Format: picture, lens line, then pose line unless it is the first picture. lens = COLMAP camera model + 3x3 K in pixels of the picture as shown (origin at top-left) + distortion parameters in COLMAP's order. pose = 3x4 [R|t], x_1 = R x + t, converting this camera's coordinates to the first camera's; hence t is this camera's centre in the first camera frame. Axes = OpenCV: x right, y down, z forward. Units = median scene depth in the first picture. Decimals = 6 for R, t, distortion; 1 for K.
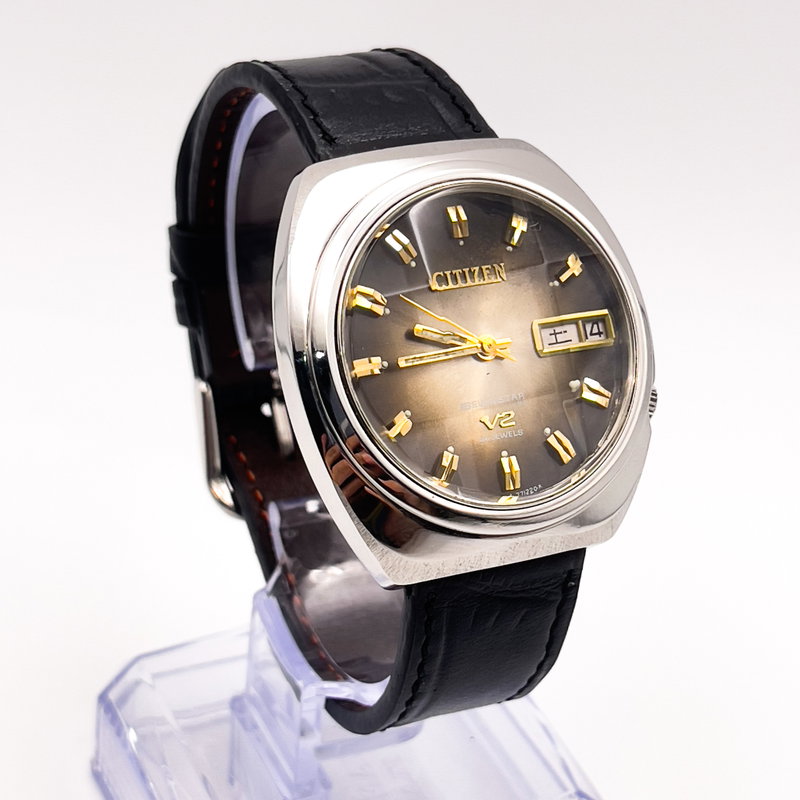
lens RADIAL K [[1956.2, 0, 398.0], [0, 1956.2, 400.9], [0, 0, 1]] dist [0.791834, 0.000000]
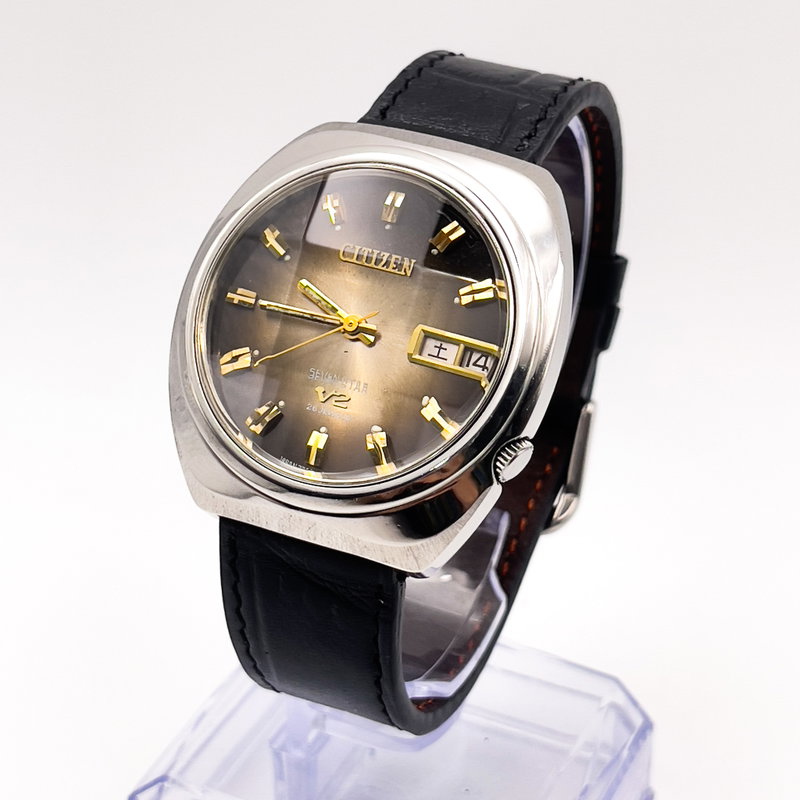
lens RADIAL K [[1956.2, 0, 399.1], [0, 1956.2, 398.2], [0, 0, 1]] dist [0.791834, 0.000000]
pose [[0.681687, 0.339961, -0.647865, 0.703568], [-0.396720, 0.915768, 0.063110, -0.064791], [0.614748, 0.214000, 0.759137, 0.256006]]
